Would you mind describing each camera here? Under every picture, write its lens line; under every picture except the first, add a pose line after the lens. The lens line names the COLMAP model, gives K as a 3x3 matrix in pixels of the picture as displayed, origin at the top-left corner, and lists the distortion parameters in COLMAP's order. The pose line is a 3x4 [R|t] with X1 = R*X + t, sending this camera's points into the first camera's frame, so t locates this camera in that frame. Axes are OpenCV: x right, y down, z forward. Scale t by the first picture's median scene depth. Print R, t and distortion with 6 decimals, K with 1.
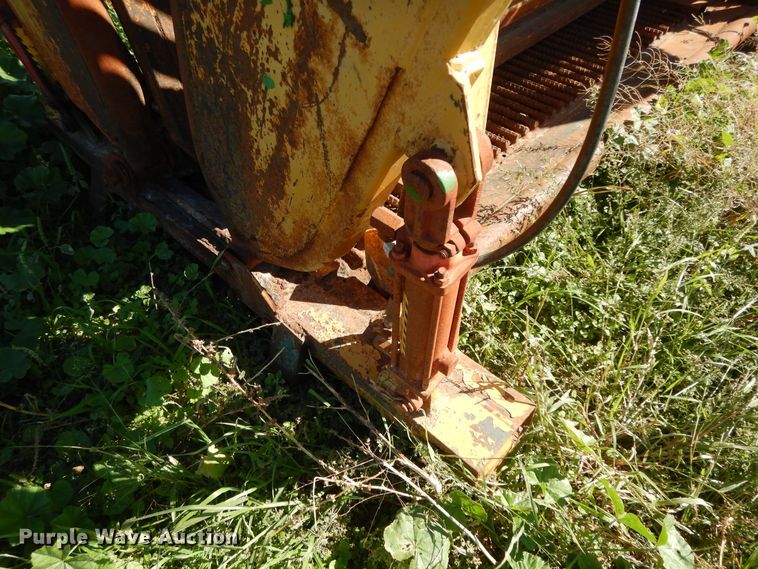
lens RADIAL K [[558.0, 0, 379.0], [0, 558.0, 284.5], [0, 0, 1]] dist [0.002005, -0.000405]
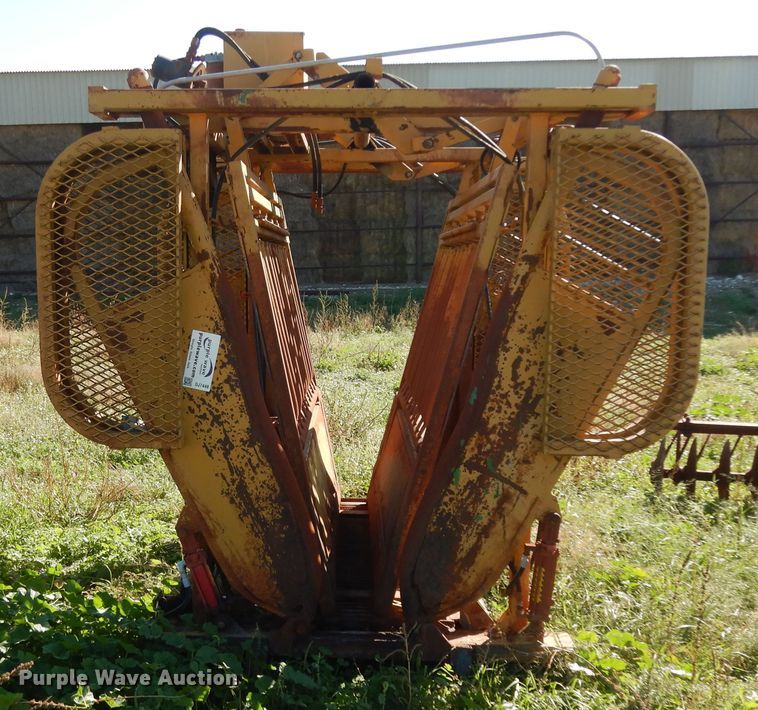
lens RADIAL K [[848.8, 0, 379.0], [0, 848.8, 355.0], [0, 0, 1]] dist [-0.005250, -0.009744]
pose [[0.754864, -0.040197, 0.654648, -3.960862], [0.461283, 0.742092, -0.486331, 1.092572], [-0.466260, 0.669091, 0.578721, -2.275509]]
